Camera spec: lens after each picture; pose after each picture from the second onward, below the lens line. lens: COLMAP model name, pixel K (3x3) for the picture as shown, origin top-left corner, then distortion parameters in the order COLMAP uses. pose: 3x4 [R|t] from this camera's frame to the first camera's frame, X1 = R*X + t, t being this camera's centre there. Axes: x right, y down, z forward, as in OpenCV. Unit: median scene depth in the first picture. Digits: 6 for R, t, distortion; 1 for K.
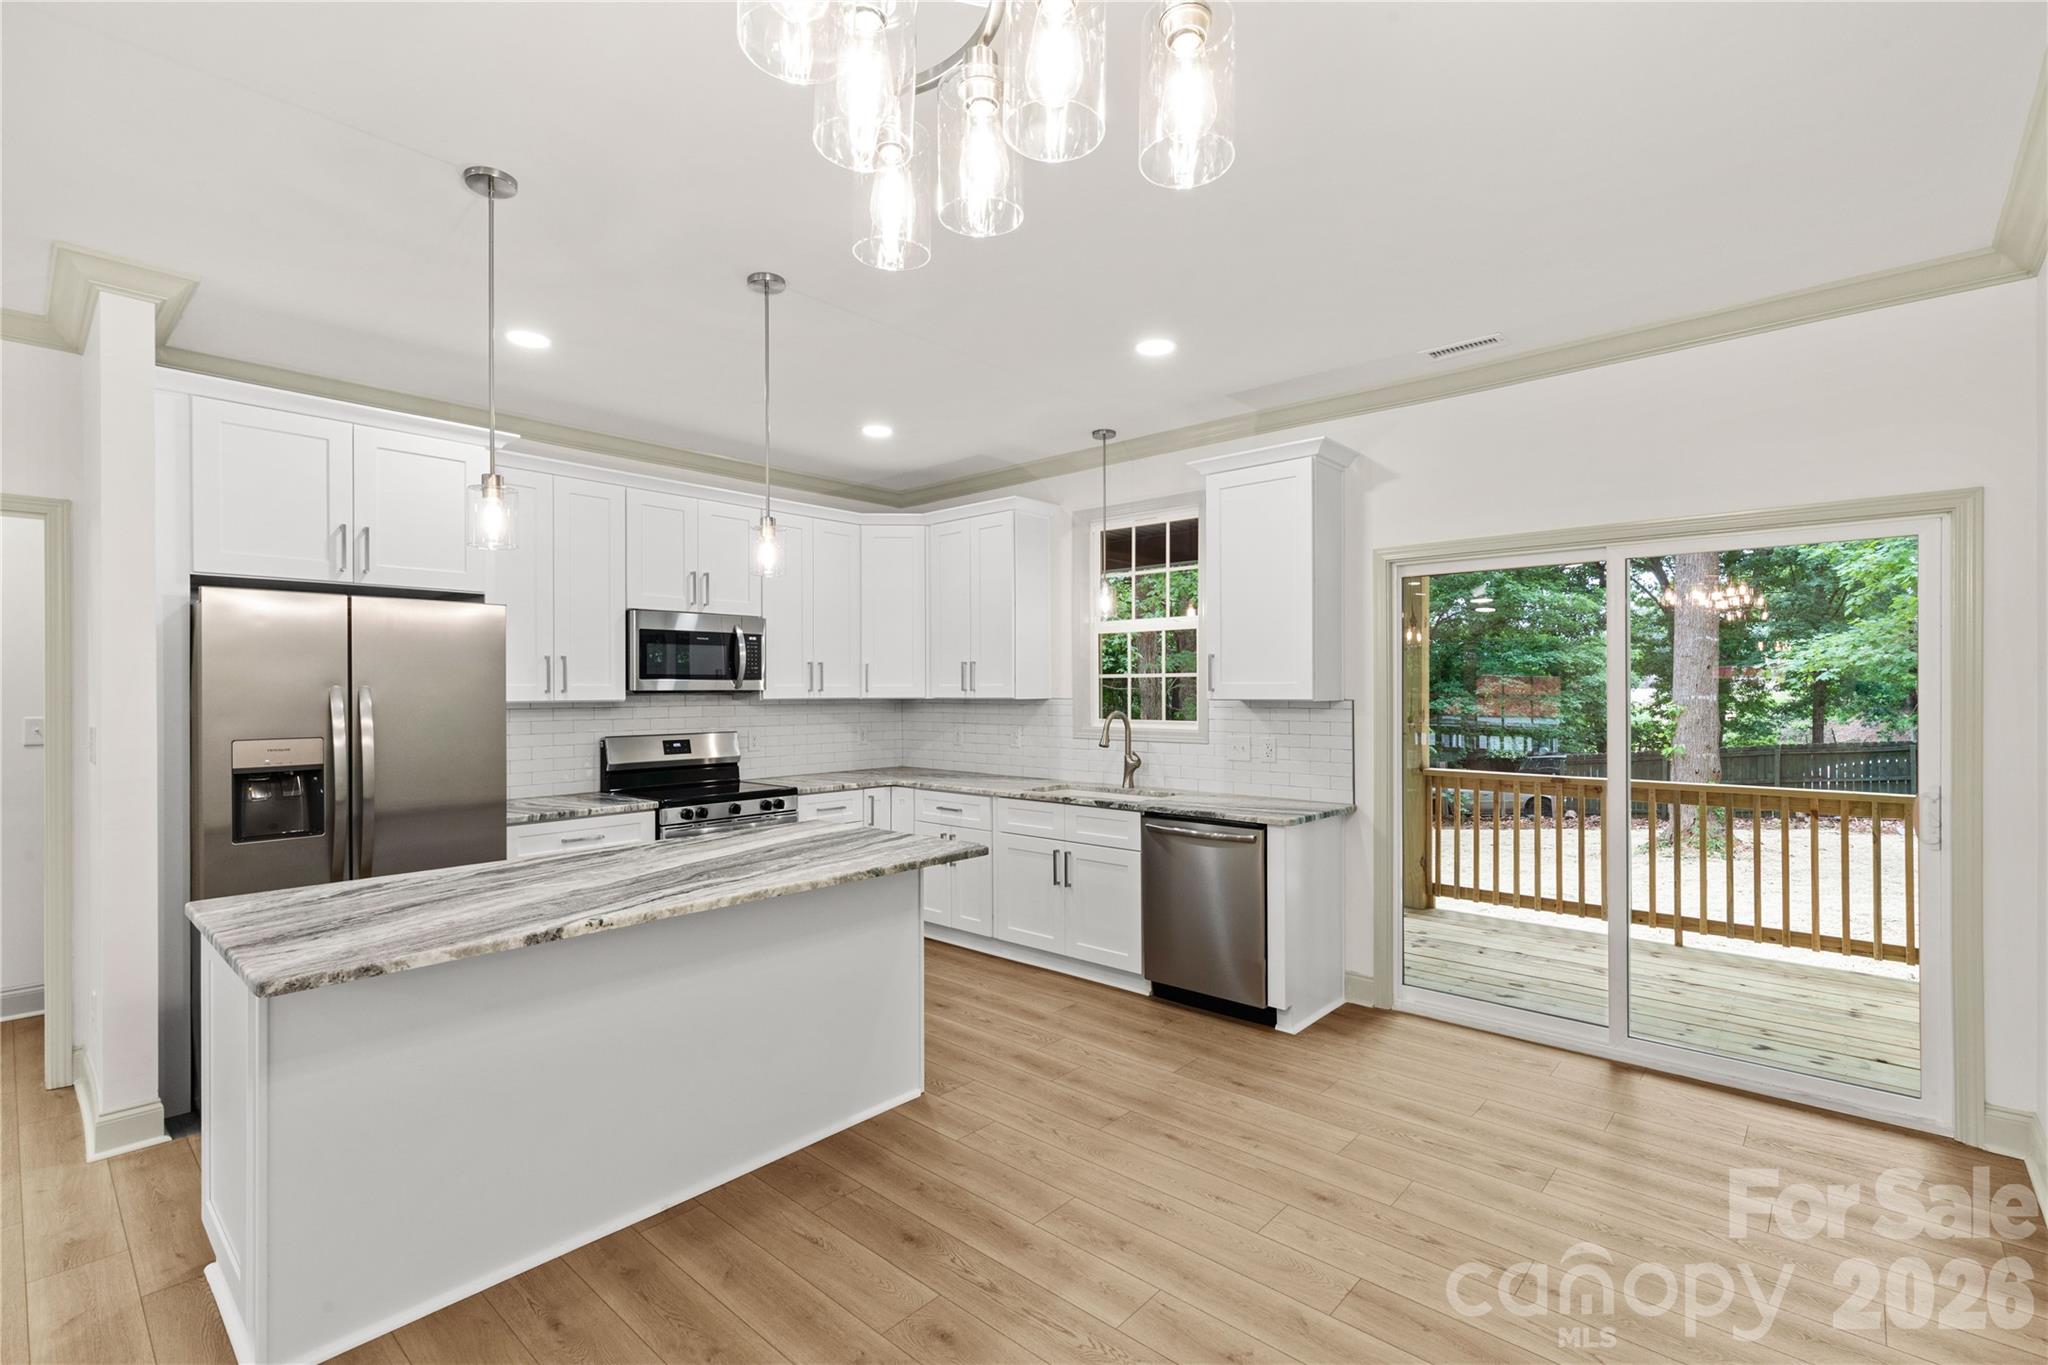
lens RADIAL K [[923.6, 0, 1027.9], [0, 923.6, 691.2], [0, 0, 1]] dist [0.006724, -0.000845]
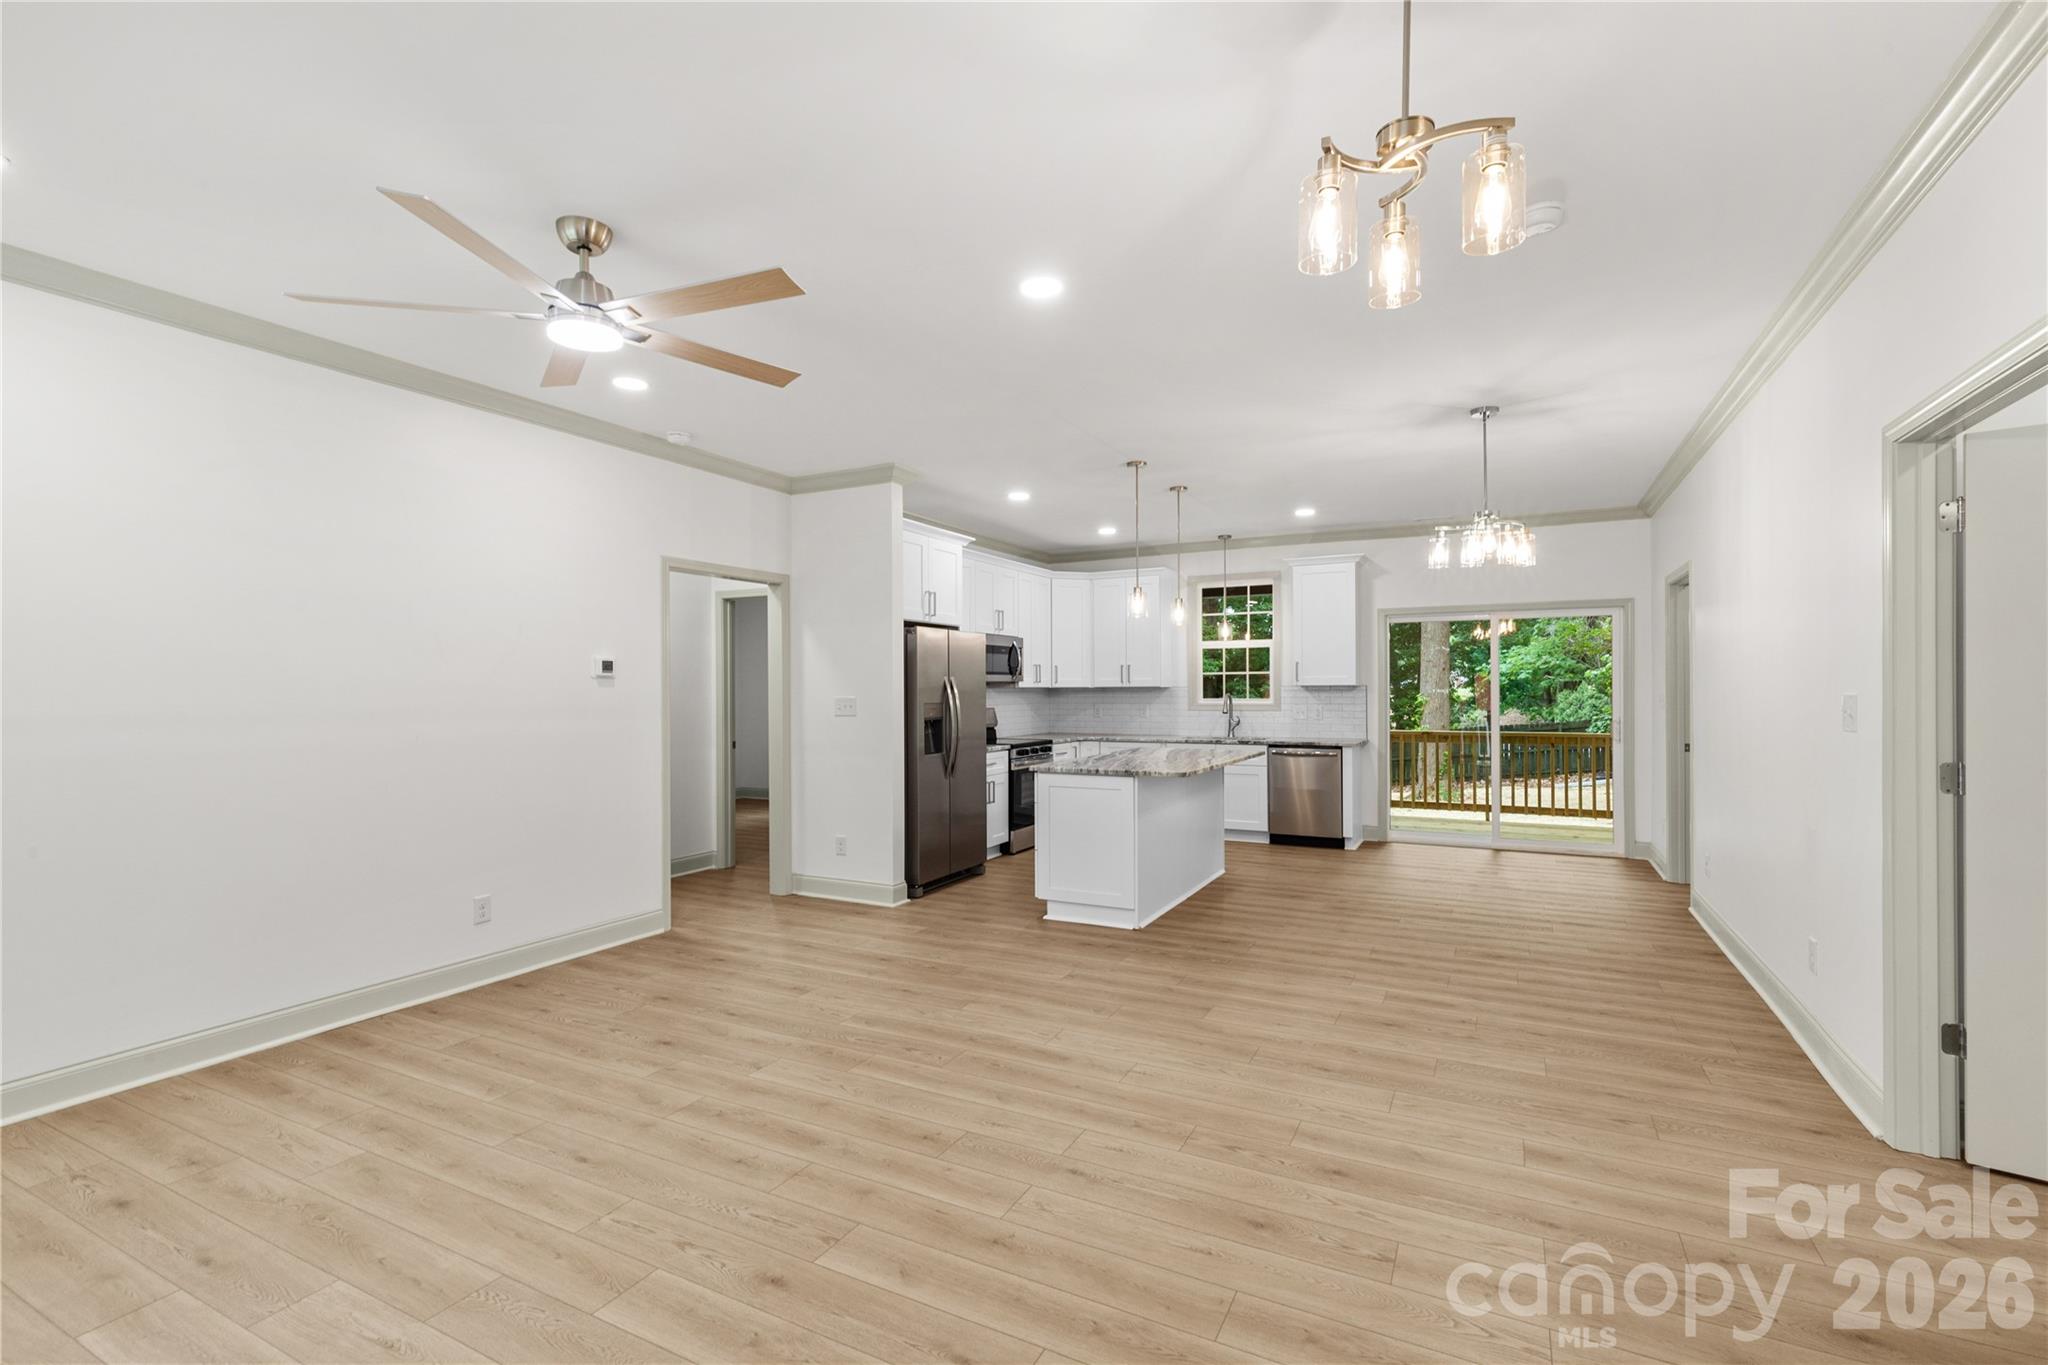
lens RADIAL K [[923.6, 0, 1026.0], [0, 923.6, 694.8], [0, 0, 1]] dist [0.006724, -0.000845]
pose [[0.968370, -0.005278, 0.249463, -0.811965], [0.004797, 0.999985, 0.002535, 0.020982], [-0.249472, -0.001258, 0.968381, -0.693334]]
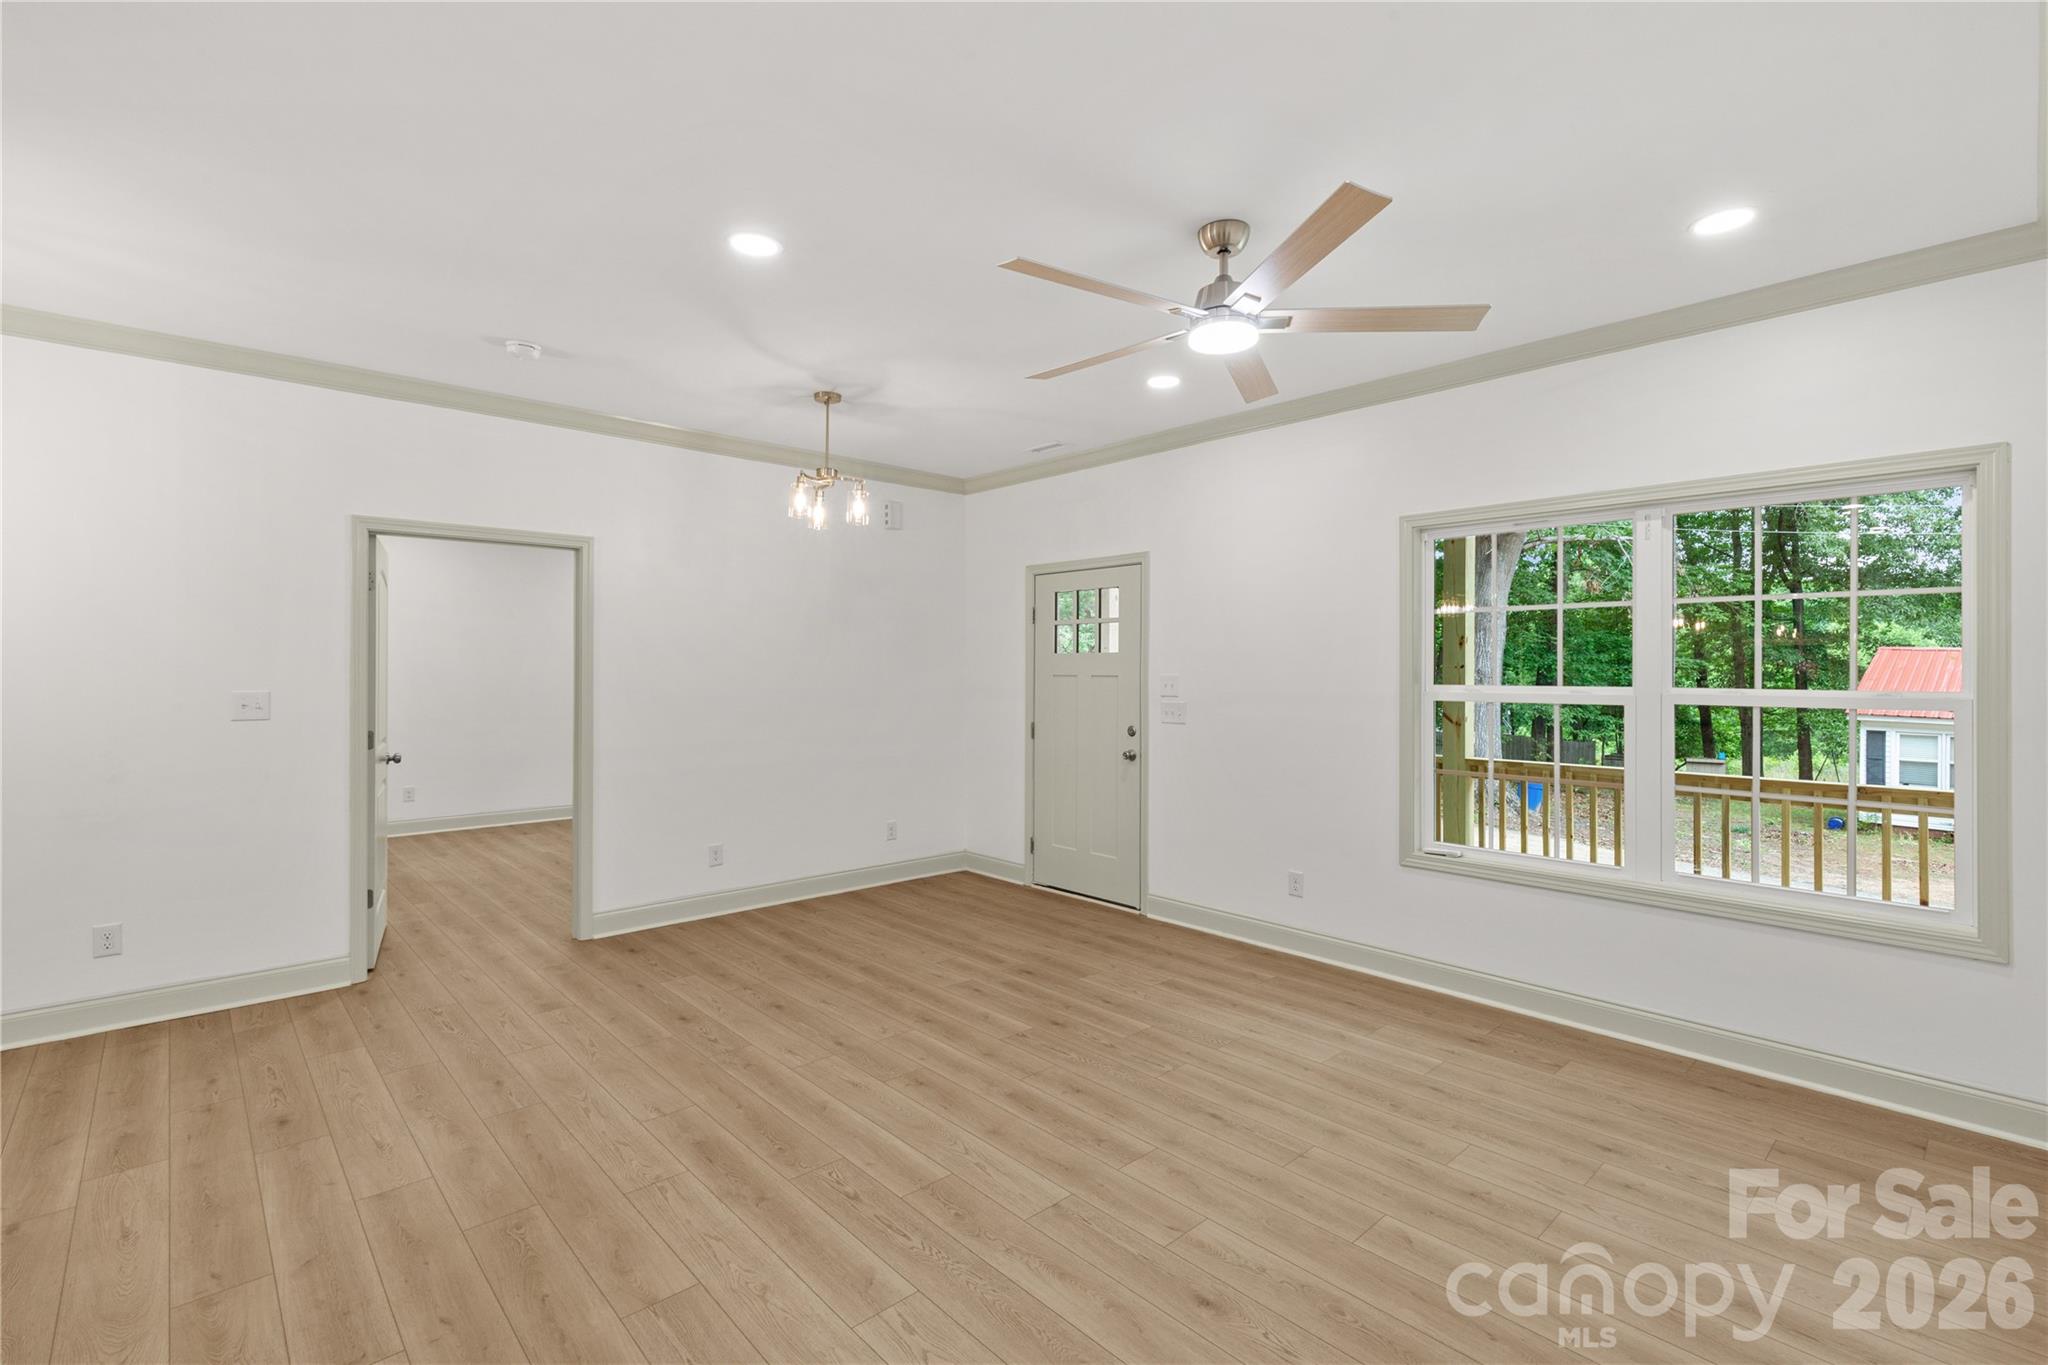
lens RADIAL K [[923.6, 0, 1019.2], [0, 923.6, 668.7], [0, 0, 1]] dist [0.006724, -0.000845]
pose [[-0.995273, 0.000339, 0.097117, -0.869636], [0.000364, 1.000000, 0.000234, 0.002089], [-0.097117, 0.000268, -0.995273, 0.682954]]
